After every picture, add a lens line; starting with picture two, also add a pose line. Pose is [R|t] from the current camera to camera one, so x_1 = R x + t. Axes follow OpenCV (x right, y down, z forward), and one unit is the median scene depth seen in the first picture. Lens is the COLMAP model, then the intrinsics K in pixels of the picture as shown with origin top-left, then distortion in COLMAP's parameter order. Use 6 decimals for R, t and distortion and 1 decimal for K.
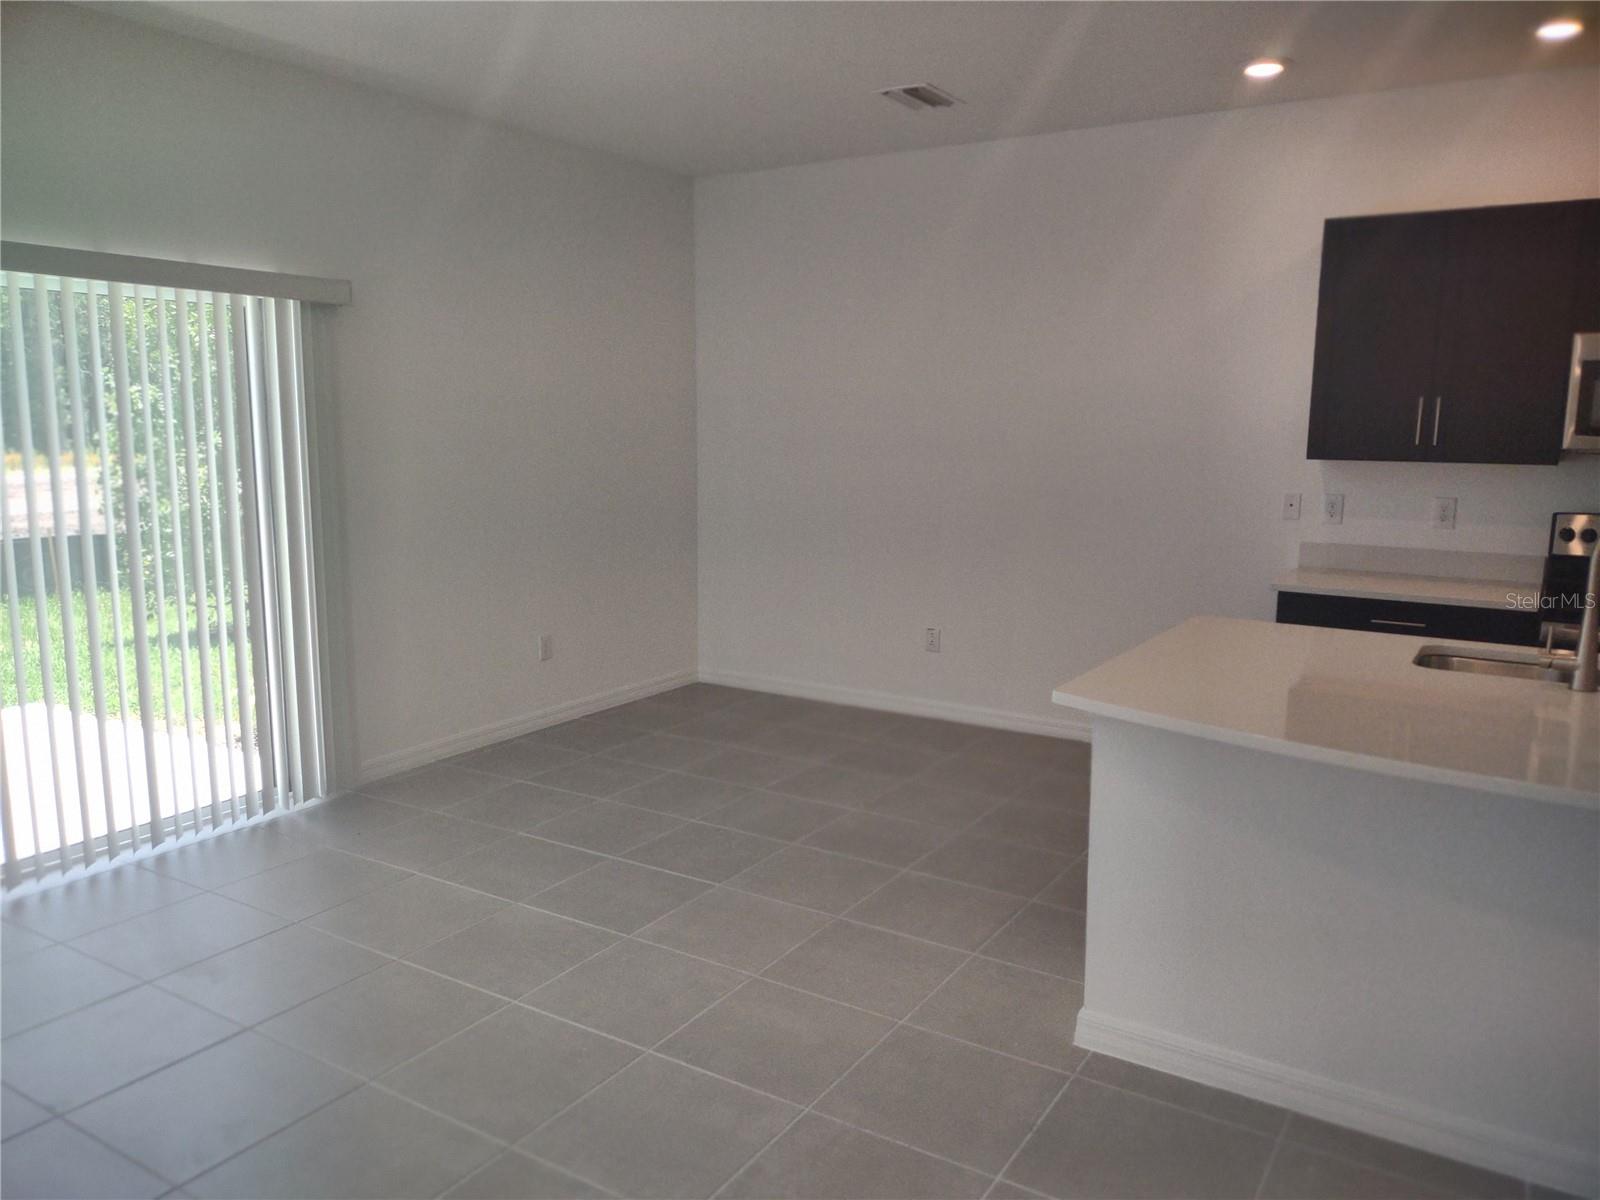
lens RADIAL K [[1189.7, 0, 808.4], [0, 1189.7, 599.7], [0, 0, 1]] dist [0.045423, 0.000015]
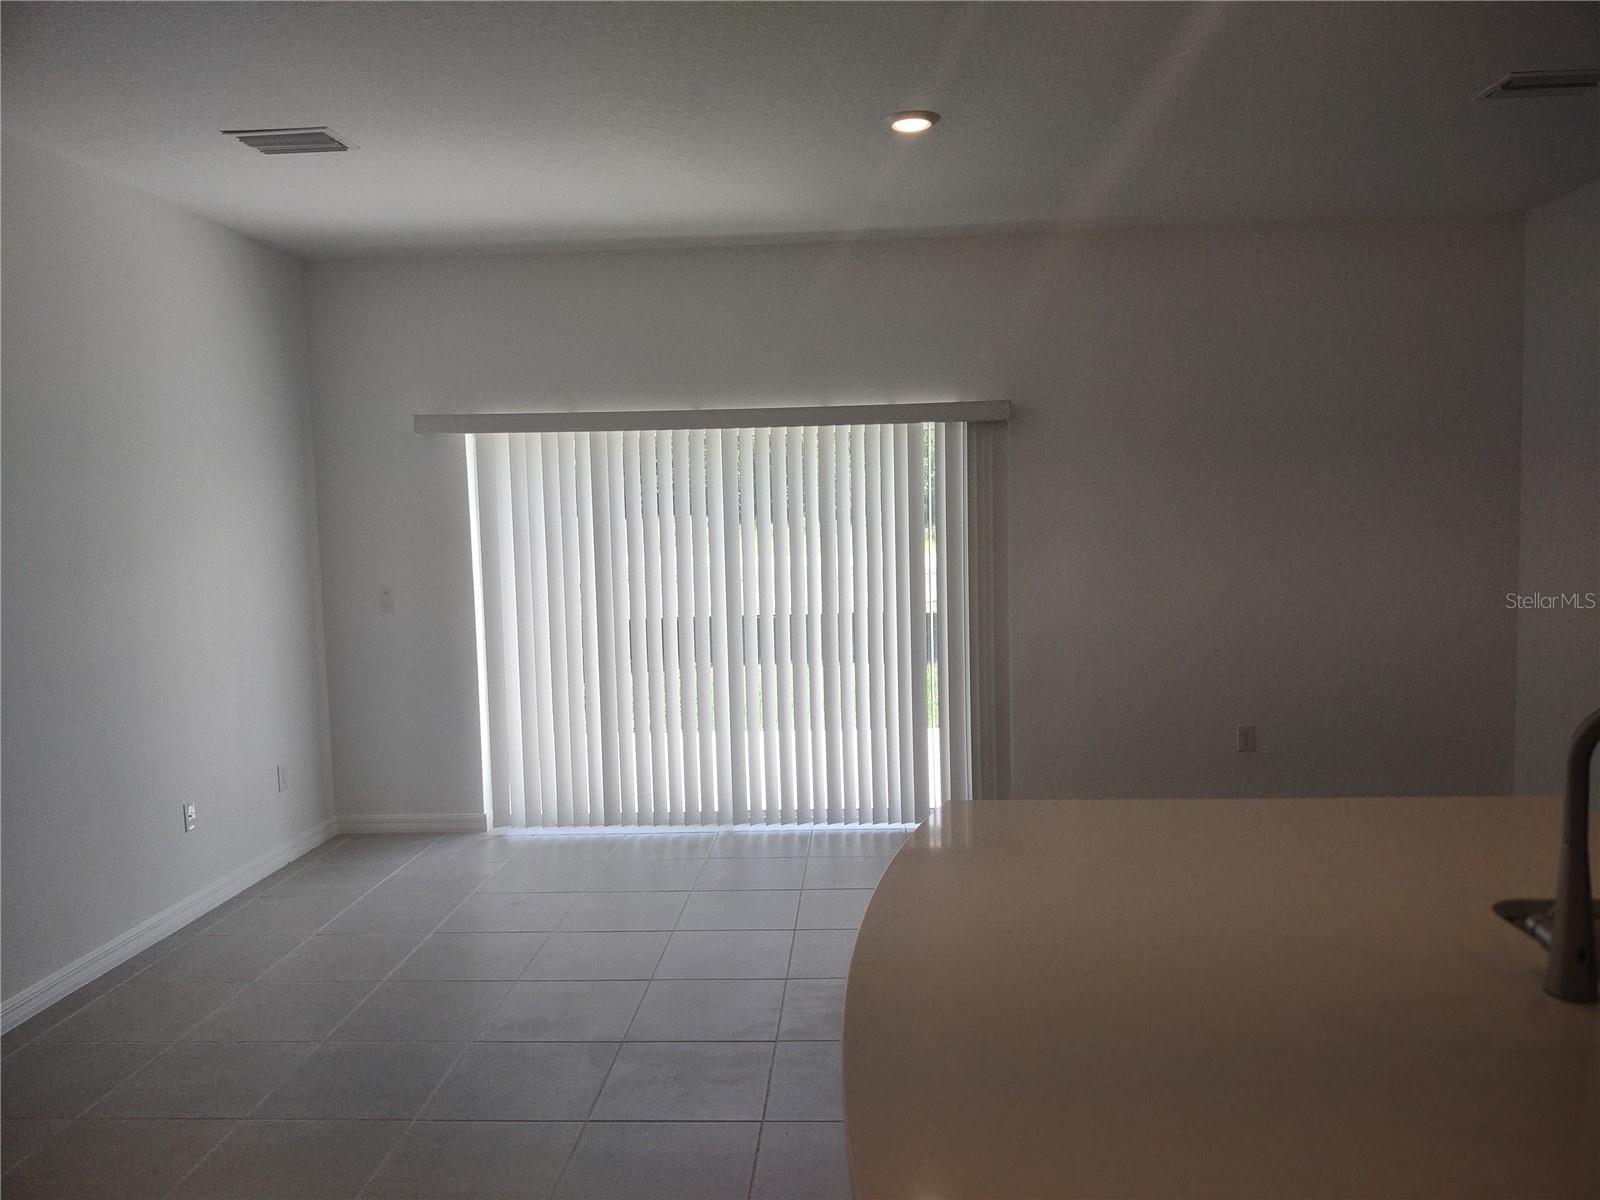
lens RADIAL K [[1189.7, 0, 808.4], [0, 1189.7, 599.7], [0, 0, 1]] dist [0.045423, 0.000015]
pose [[0.497413, 0.036946, -0.866727, 0.701931], [-0.116935, 0.992830, -0.024788, -0.016690], [0.859597, 0.113680, 0.498167, 0.310867]]
